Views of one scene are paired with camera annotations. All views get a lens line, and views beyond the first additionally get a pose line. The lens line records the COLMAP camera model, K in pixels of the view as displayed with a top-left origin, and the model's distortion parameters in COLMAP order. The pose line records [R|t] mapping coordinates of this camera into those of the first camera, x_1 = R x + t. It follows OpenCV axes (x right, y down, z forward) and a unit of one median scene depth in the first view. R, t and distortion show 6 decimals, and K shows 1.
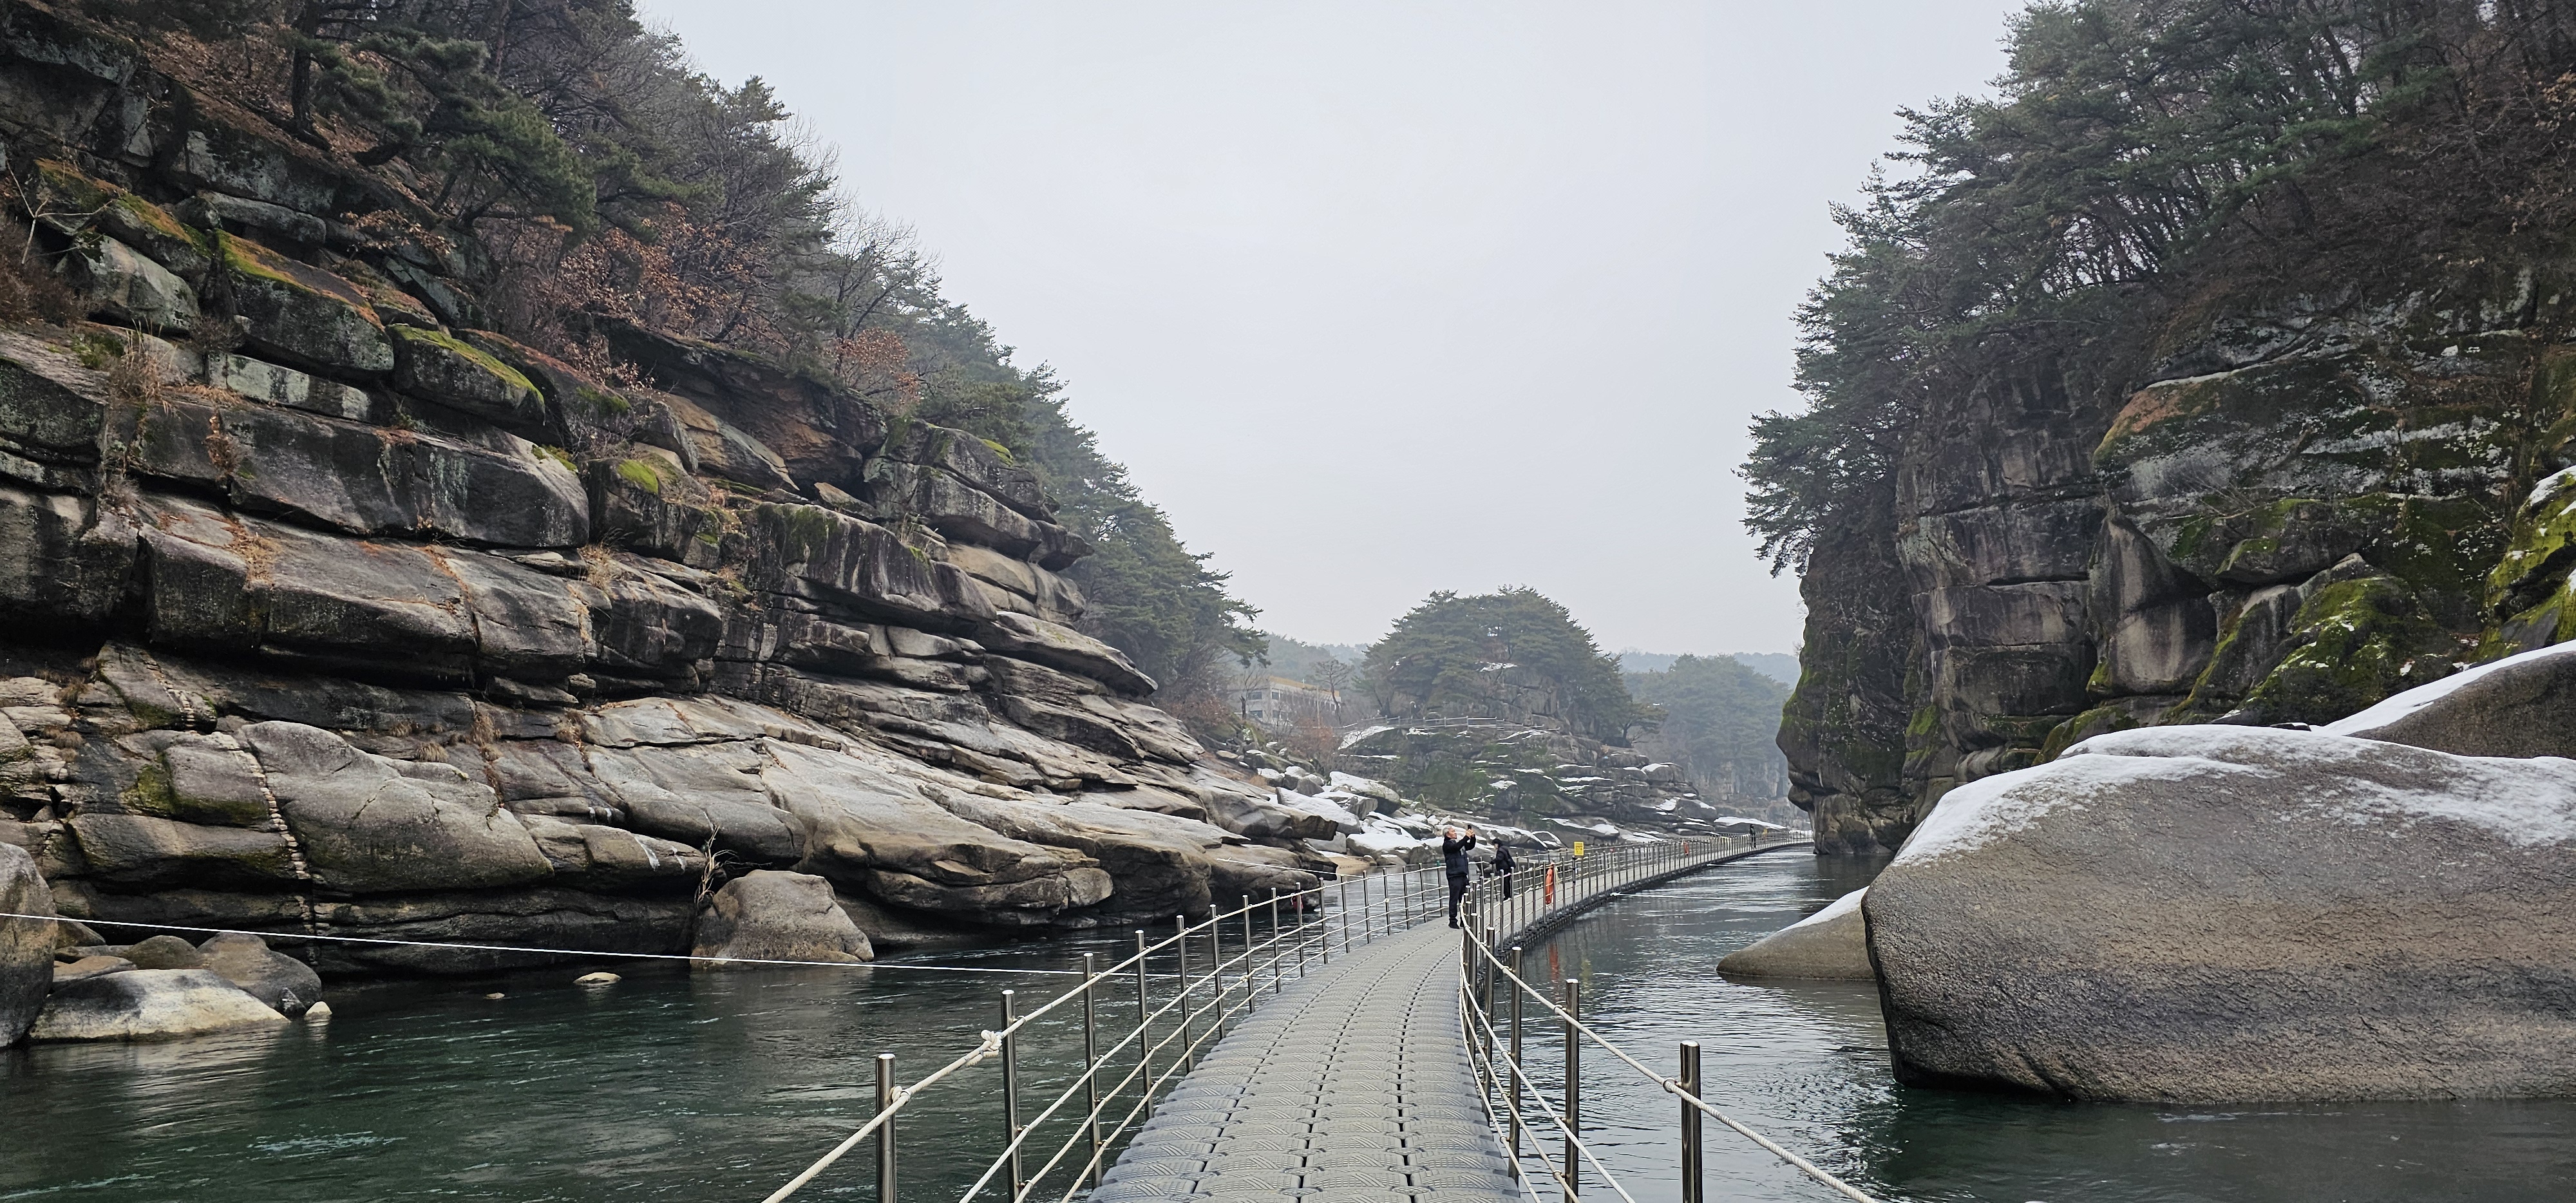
lens RADIAL K [[1725.9, 0, 1274.9], [0, 1725.9, 654.8], [0, 0, 1]] dist [0.060219, -0.048104]
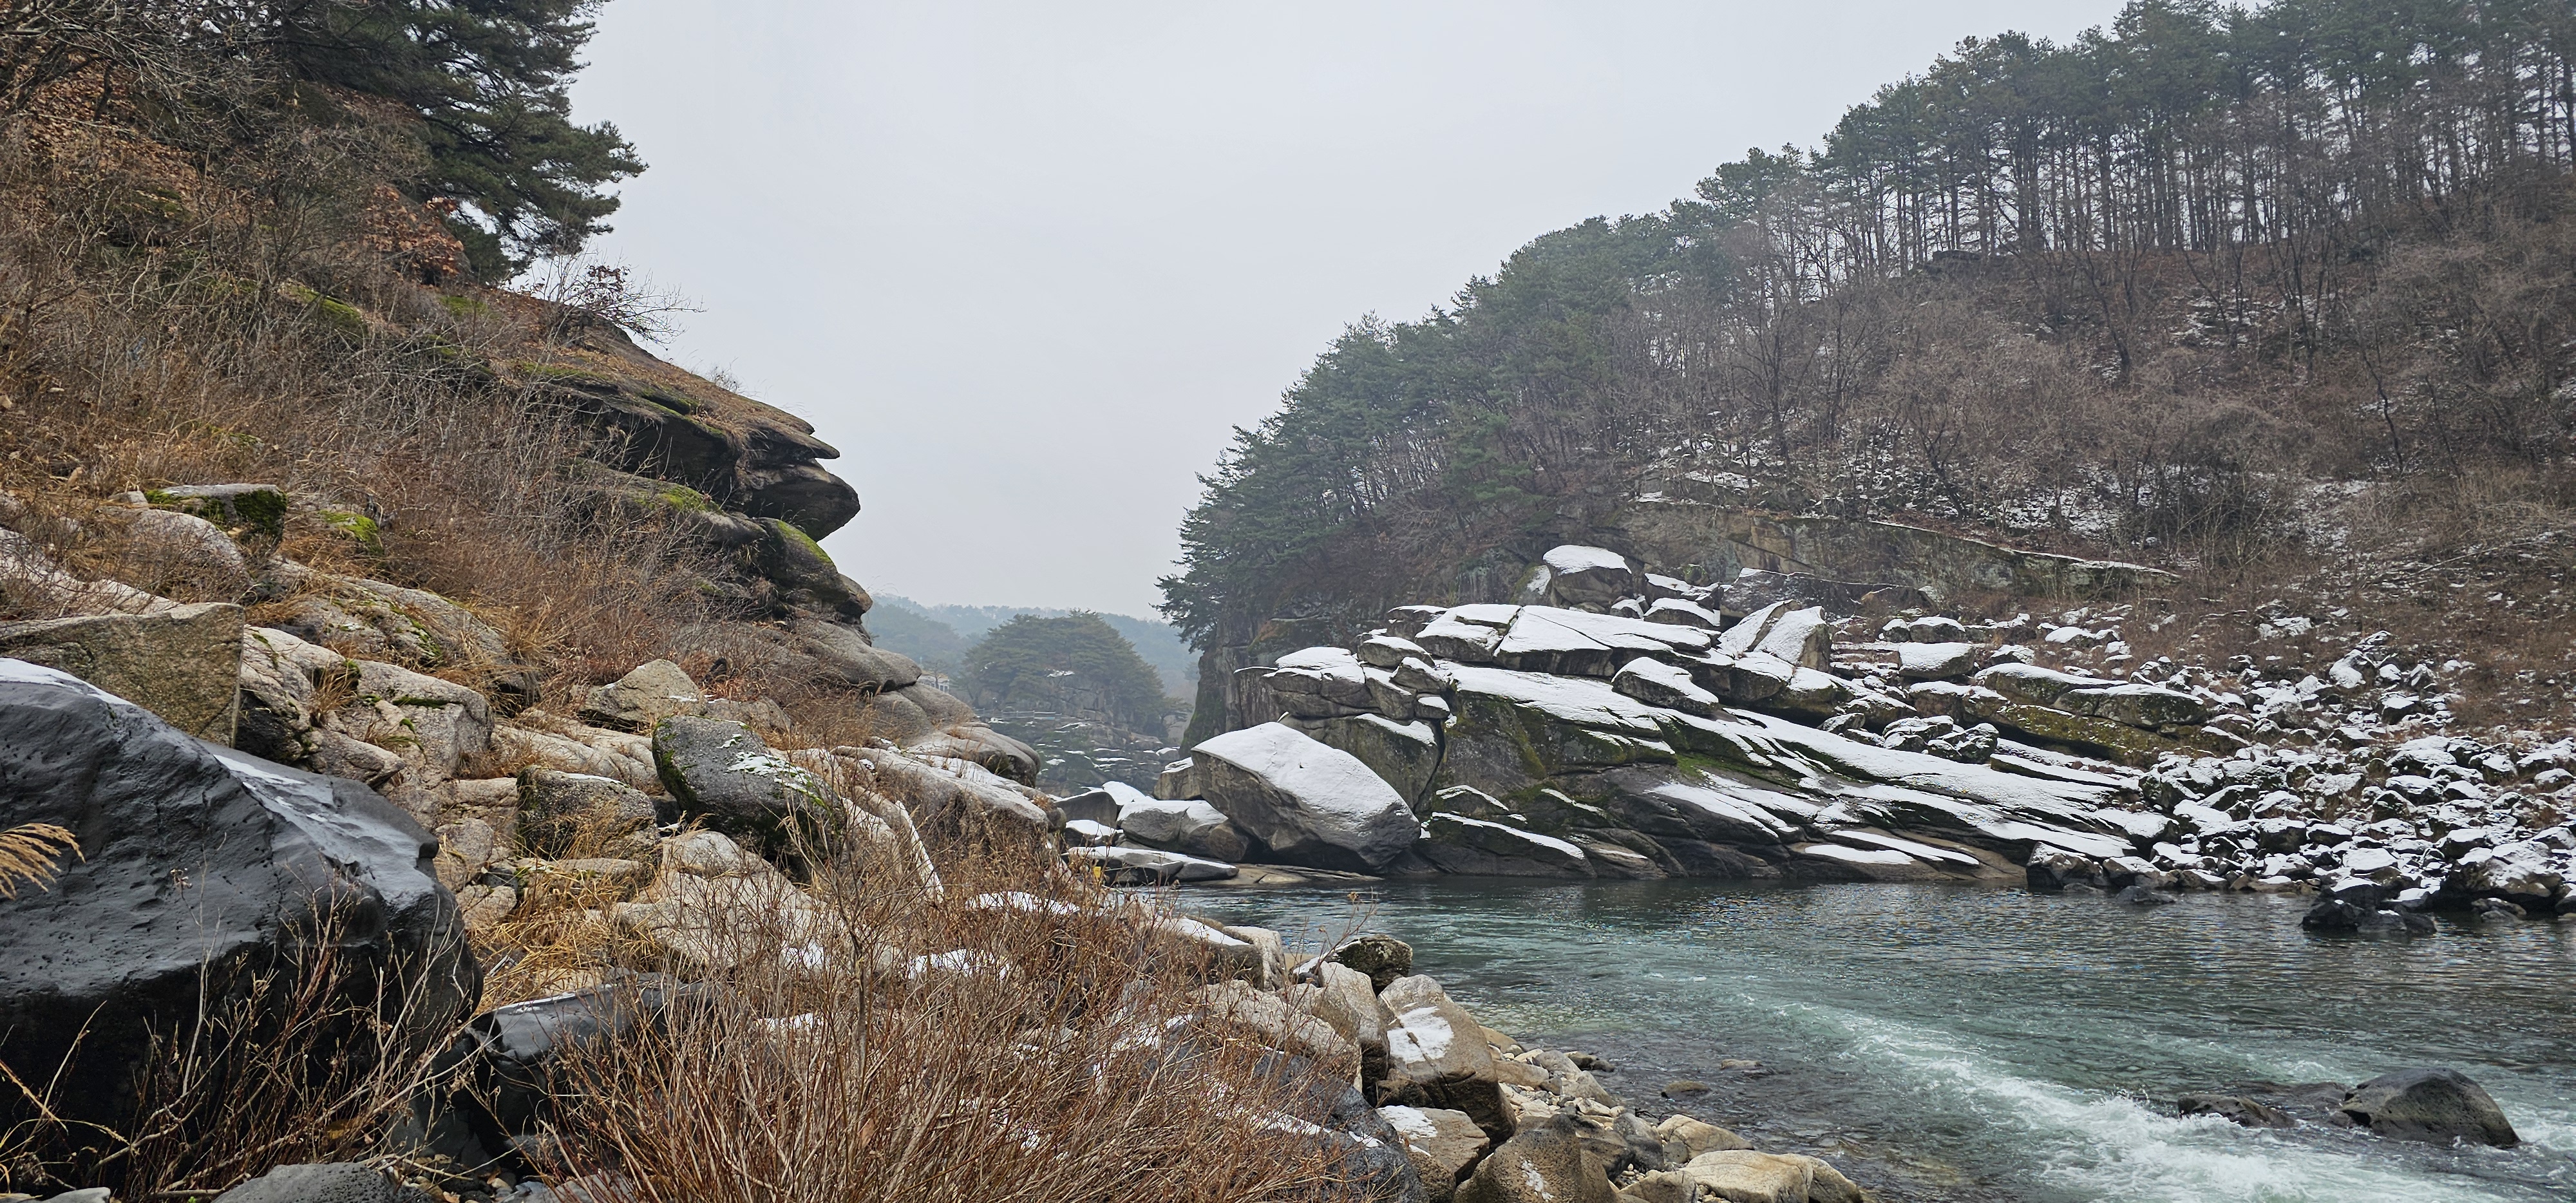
lens RADIAL K [[1725.9, 0, 1310.8], [0, 1725.9, 609.8], [0, 0, 1]] dist [0.060219, -0.048104]
pose [[0.973012, 0.047266, 0.225861, 0.045699], [-0.047919, 0.998848, -0.002596, -0.183255], [-0.225724, -0.008297, 0.974156, -1.357261]]
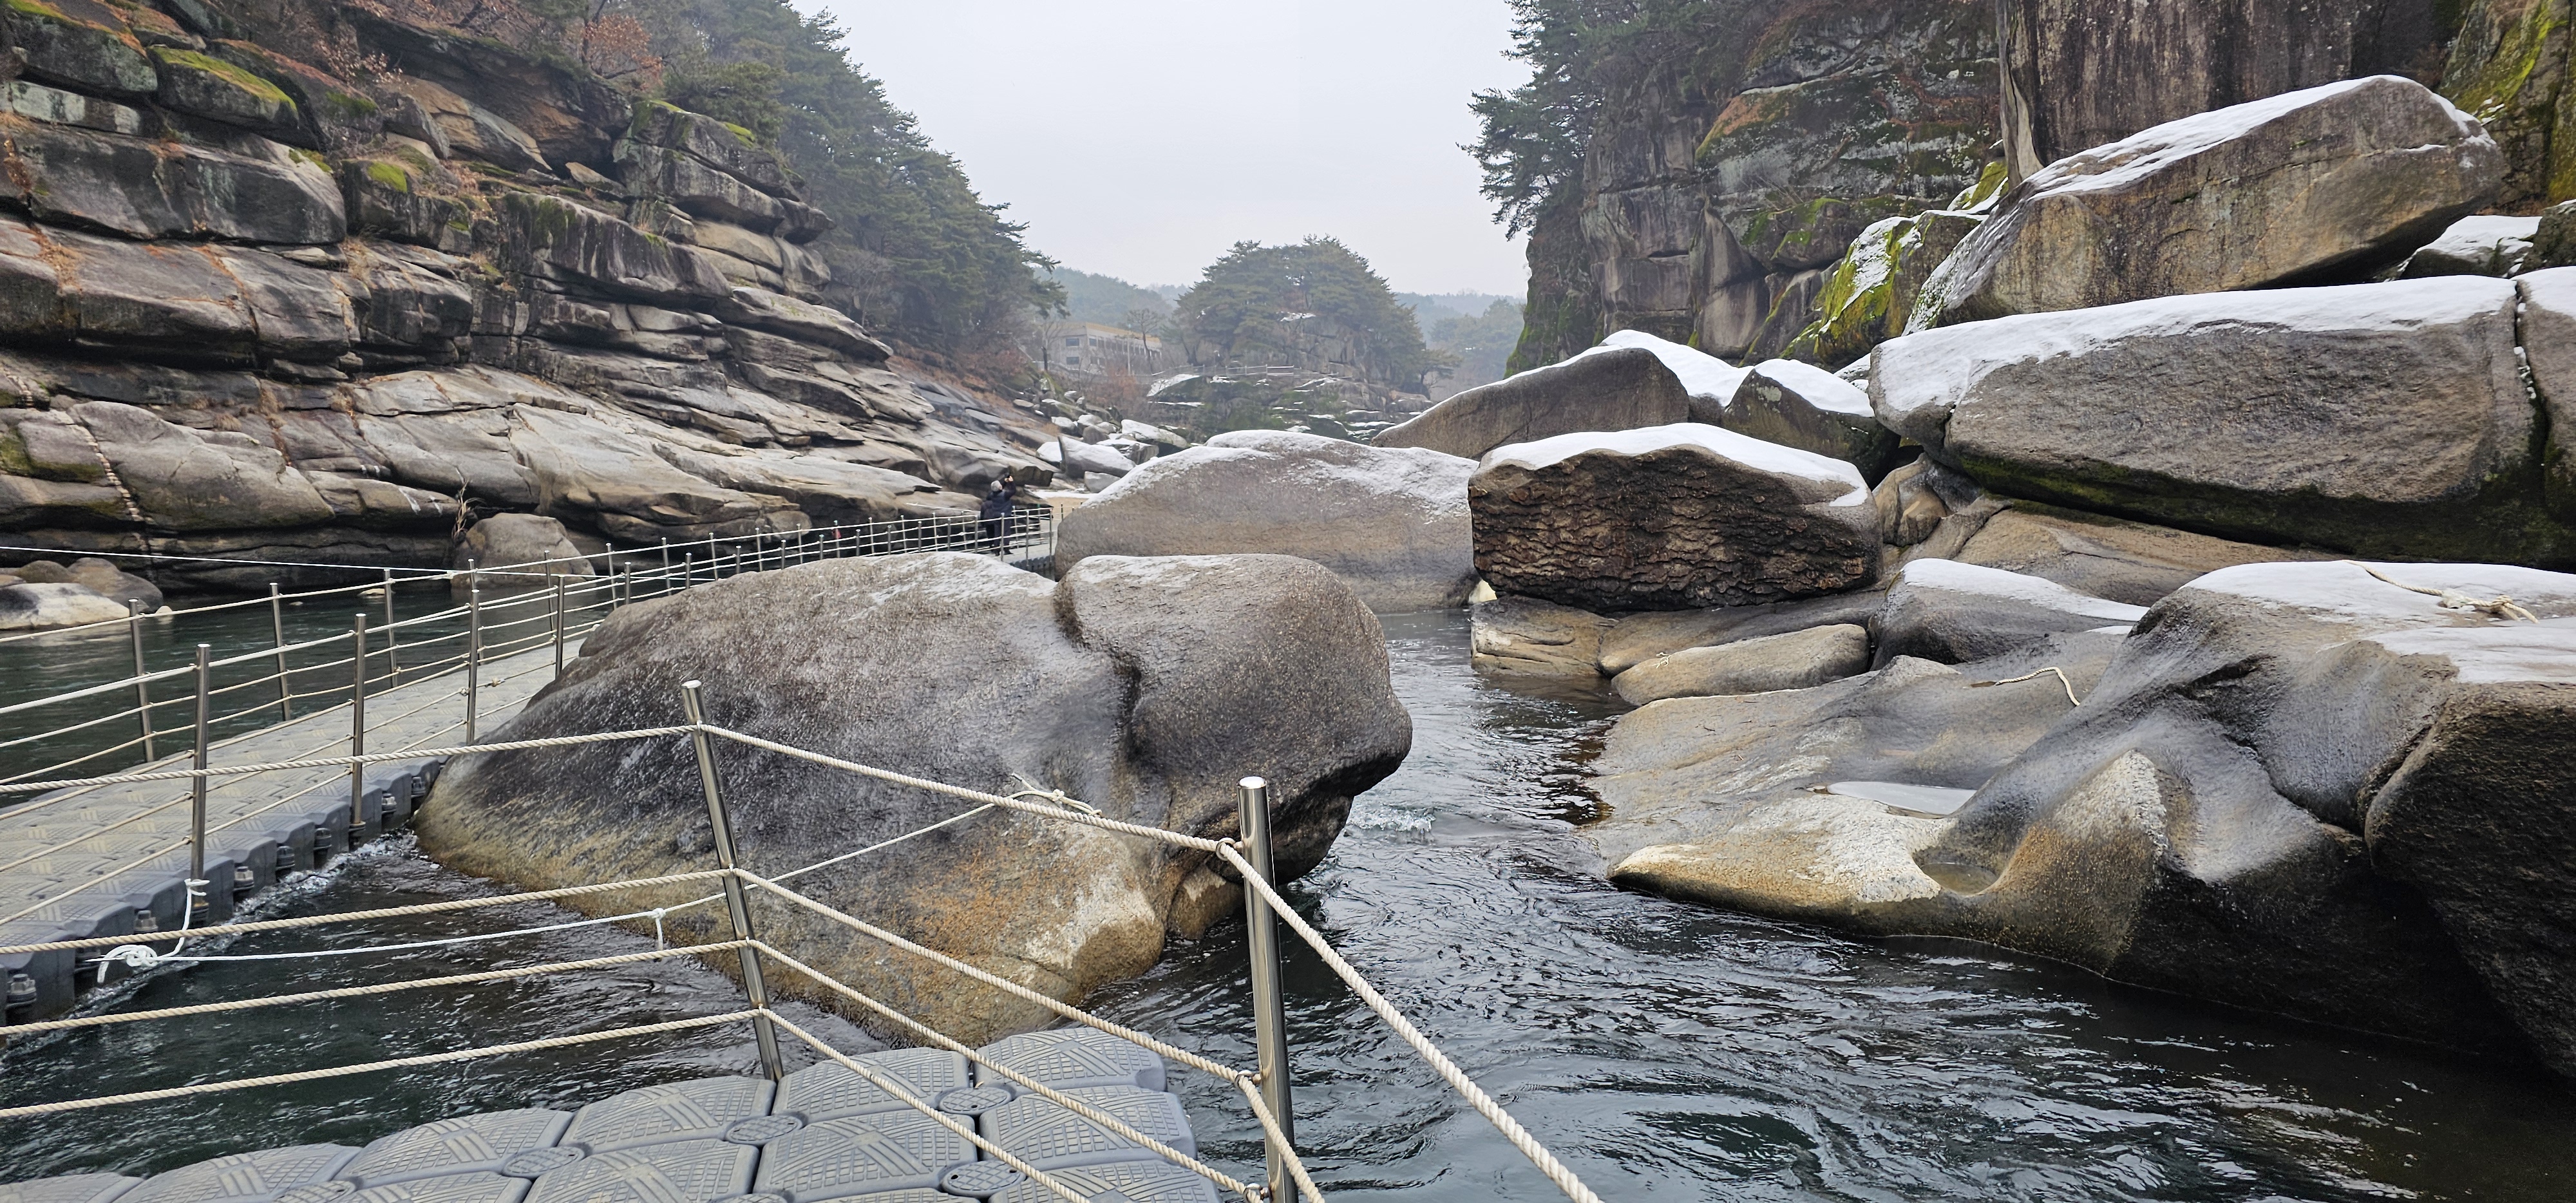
lens RADIAL K [[1725.9, 0, 1290.9], [0, 1725.9, 599.5], [0, 0, 1]] dist [0.060219, -0.048104]
pose [[0.995511, -0.013136, 0.093730, 0.094863], [-0.003415, 0.984690, 0.174279, -0.023984], [-0.094584, -0.173817, 0.980225, -0.197475]]
